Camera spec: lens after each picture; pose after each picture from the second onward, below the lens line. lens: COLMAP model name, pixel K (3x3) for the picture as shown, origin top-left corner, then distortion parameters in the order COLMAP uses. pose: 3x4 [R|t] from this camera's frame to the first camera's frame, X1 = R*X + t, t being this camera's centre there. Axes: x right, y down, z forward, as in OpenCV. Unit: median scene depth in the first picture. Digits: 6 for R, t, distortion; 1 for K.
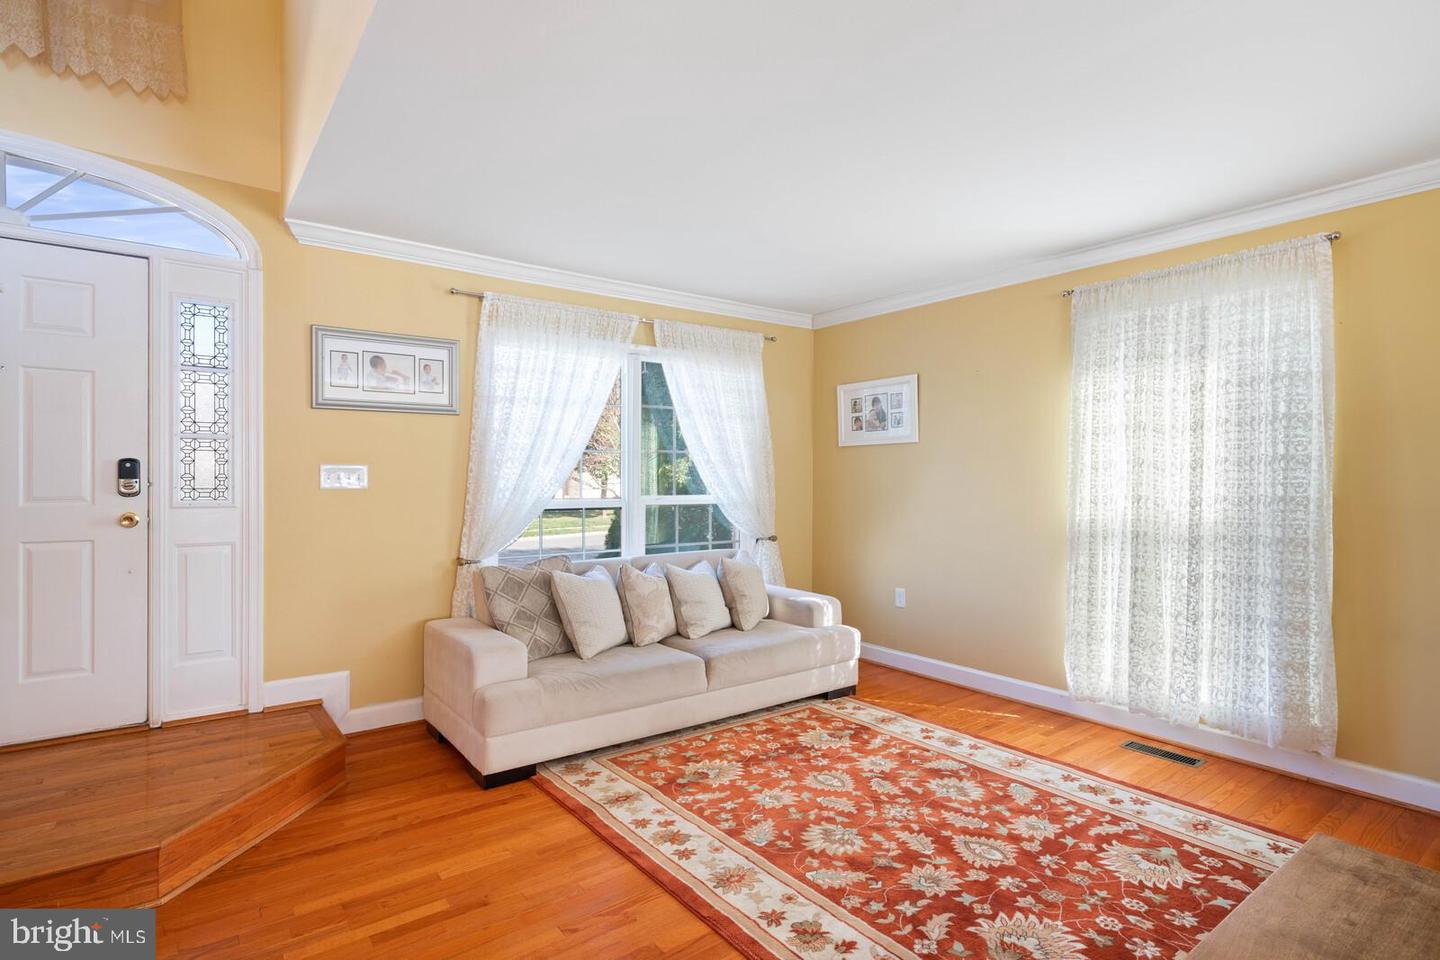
lens RADIAL K [[741.0, 0, 717.1], [0, 741.0, 477.1], [0, 0, 1]] dist [0.001781, 0.000566]
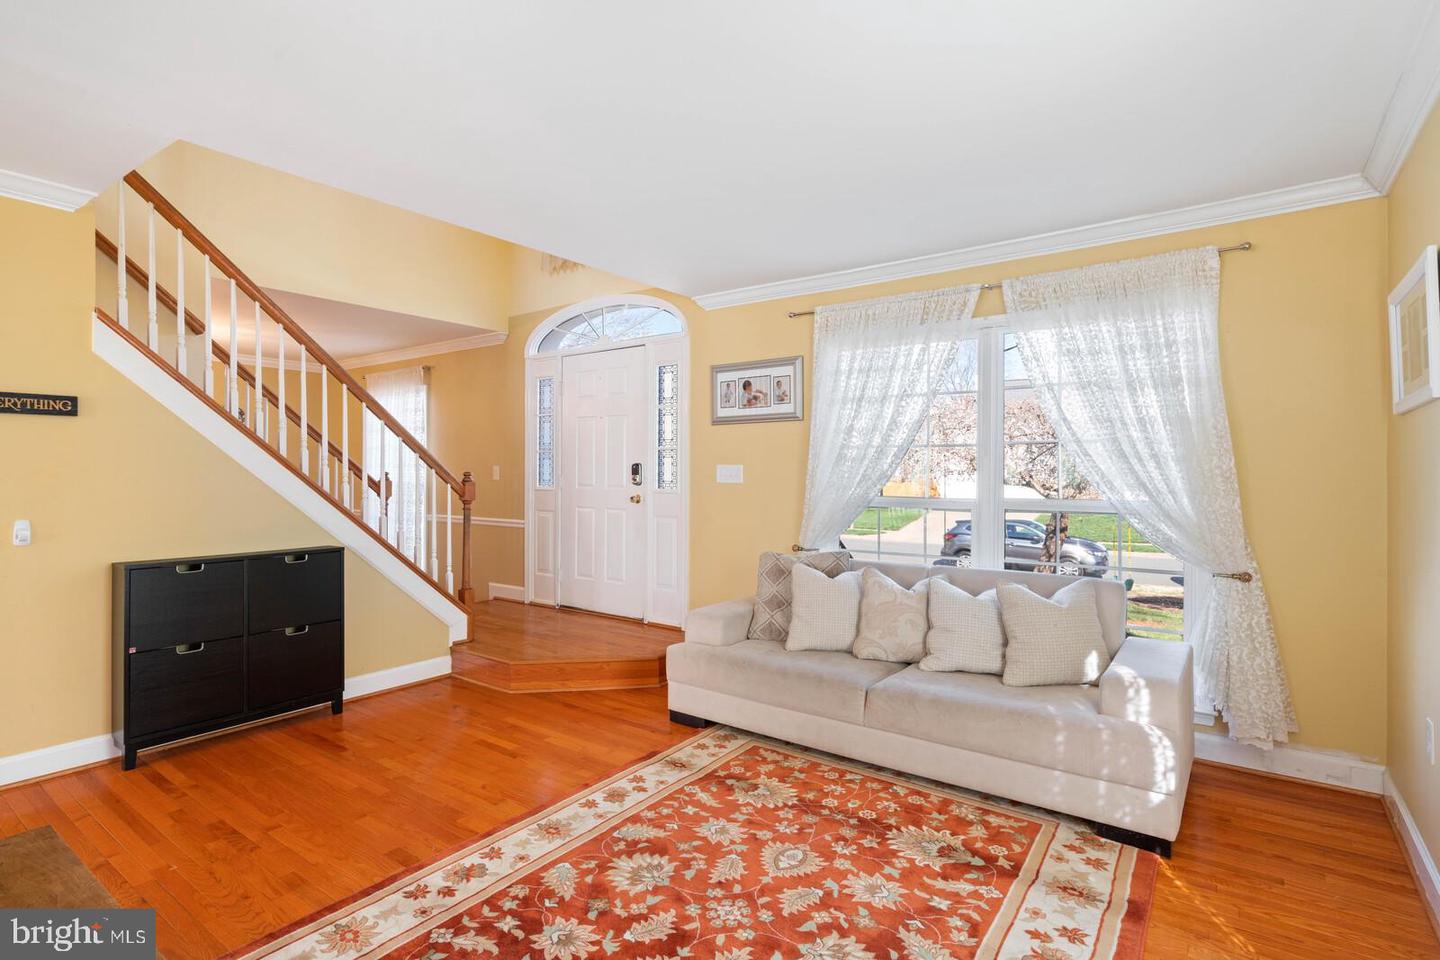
lens RADIAL K [[717.2, 0, 699.5], [0, 717.2, 472.1], [0, 0, 1]] dist [-0.000631, 0.000079]
pose [[0.268353, -0.002021, -0.963319, 0.824599], [-0.002033, 0.999994, -0.002664, -0.000551], [0.963319, 0.002673, 0.268347, 0.669292]]
